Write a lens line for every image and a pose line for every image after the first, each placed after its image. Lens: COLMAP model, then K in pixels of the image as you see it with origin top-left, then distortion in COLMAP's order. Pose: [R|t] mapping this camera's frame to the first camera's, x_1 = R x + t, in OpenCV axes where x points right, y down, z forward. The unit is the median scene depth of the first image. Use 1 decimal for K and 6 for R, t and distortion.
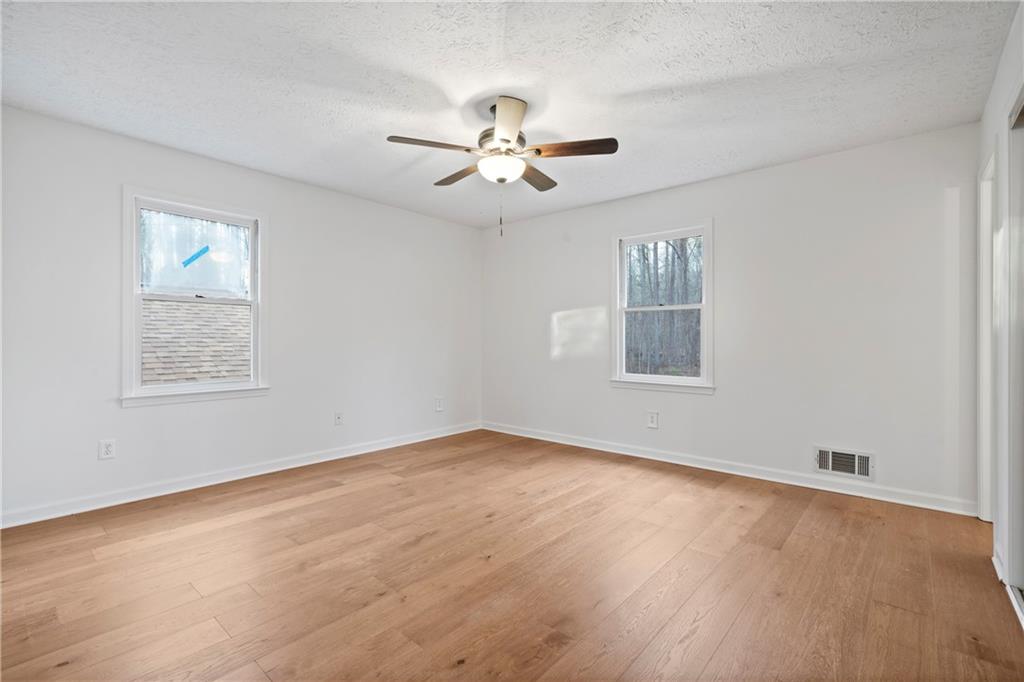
lens RADIAL K [[462.4, 0, 504.1], [0, 462.4, 338.6], [0, 0, 1]] dist [-0.014200, -0.000030]
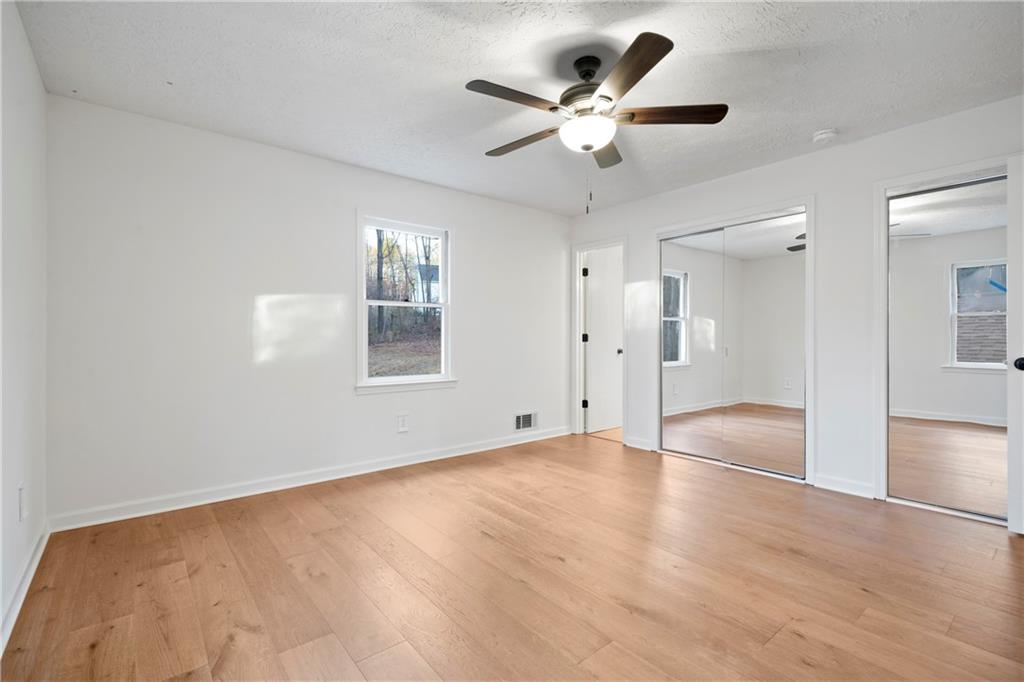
lens RADIAL K [[462.4, 0, 504.1], [0, 462.4, 338.6], [0, 0, 1]] dist [-0.014200, -0.000030]
pose [[0.187771, -0.006053, 0.982194, -0.668555], [0.010179, 0.999939, 0.004216, 0.008165], [-0.982160, 0.009206, 0.187821, 0.779730]]
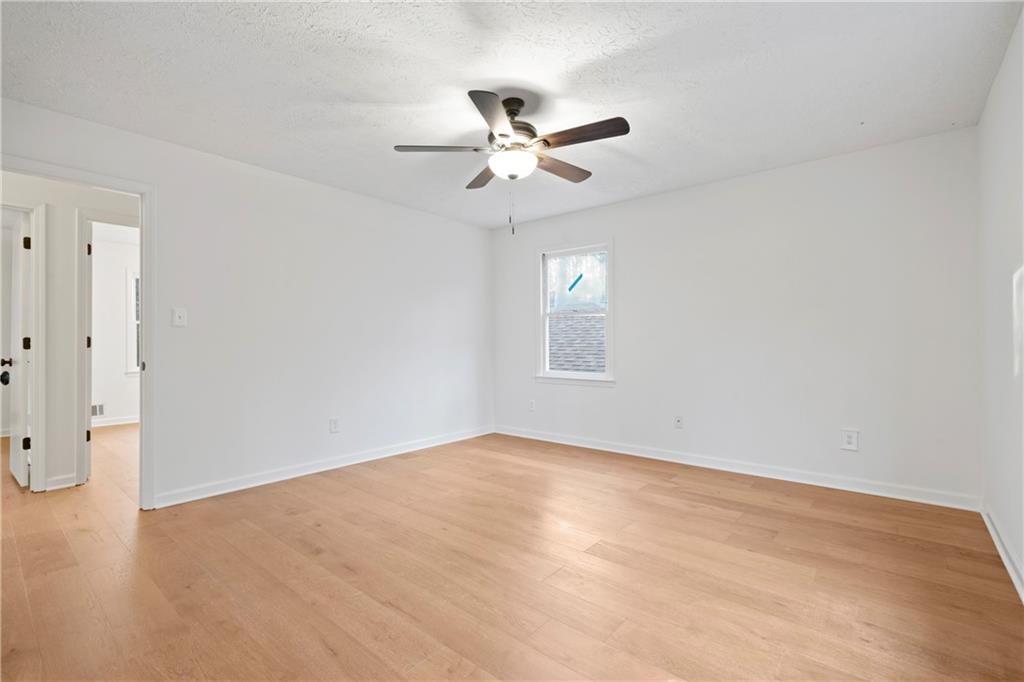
lens RADIAL K [[462.4, 0, 504.1], [0, 462.4, 338.6], [0, 0, 1]] dist [-0.014200, -0.000030]
pose [[0.008968, -0.006036, -0.999942, 0.753414], [0.006153, 0.999963, -0.005981, 0.001177], [0.999941, -0.006099, 0.009004, 0.762115]]
